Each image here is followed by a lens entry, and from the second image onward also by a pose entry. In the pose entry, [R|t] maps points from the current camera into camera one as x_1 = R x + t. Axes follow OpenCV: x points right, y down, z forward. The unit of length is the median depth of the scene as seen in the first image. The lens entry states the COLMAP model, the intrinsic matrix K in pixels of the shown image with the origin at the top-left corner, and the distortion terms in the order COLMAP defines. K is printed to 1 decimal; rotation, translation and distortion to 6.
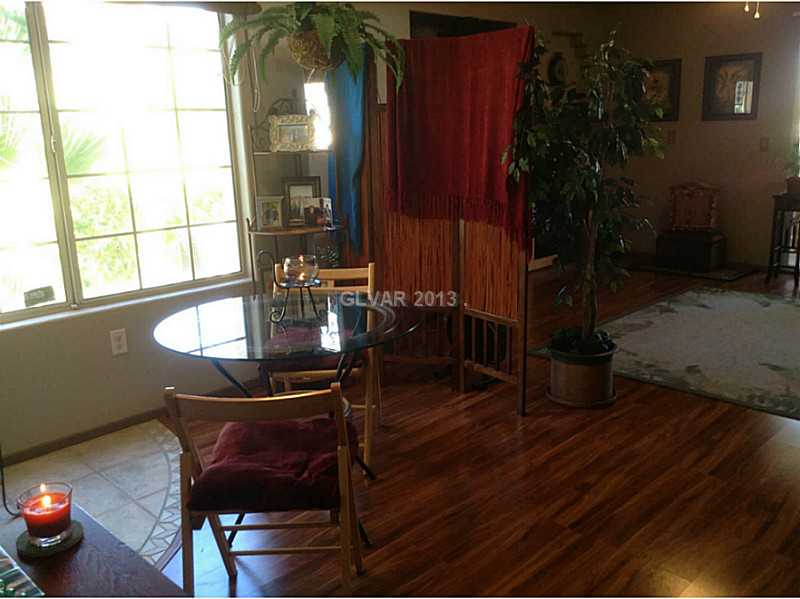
lens RADIAL K [[728.2, 0, 403.6], [0, 728.2, 304.6], [0, 0, 1]] dist [0.138824, -0.252394]
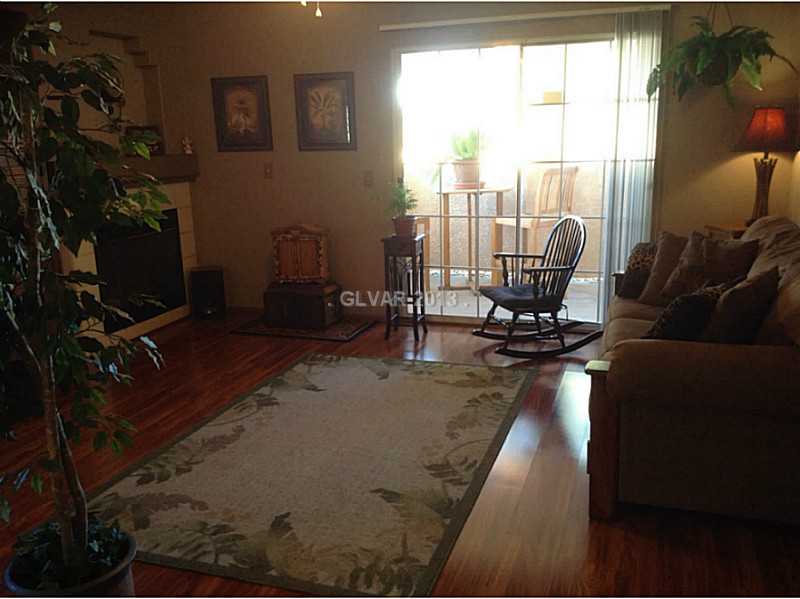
lens RADIAL K [[728.2, 0, 403.6], [0, 728.2, 304.6], [0, 0, 1]] dist [0.138824, -0.252394]
pose [[0.898694, -0.094438, 0.428288, 0.249630], [0.105375, 0.994431, -0.001839, -0.111237], [-0.425729, 0.046784, 0.903640, 0.375547]]
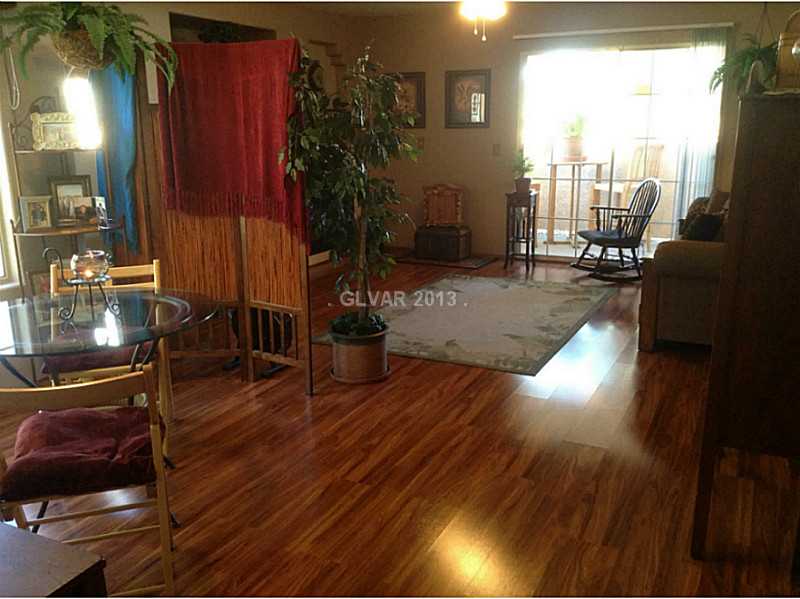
lens RADIAL K [[728.2, 0, 403.6], [0, 728.2, 304.6], [0, 0, 1]] dist [0.138824, -0.252394]
pose [[0.949785, -0.057546, 0.307565, -0.031728], [0.058411, 0.998272, 0.006403, 0.016850], [-0.307402, 0.011884, 0.951506, -0.075310]]
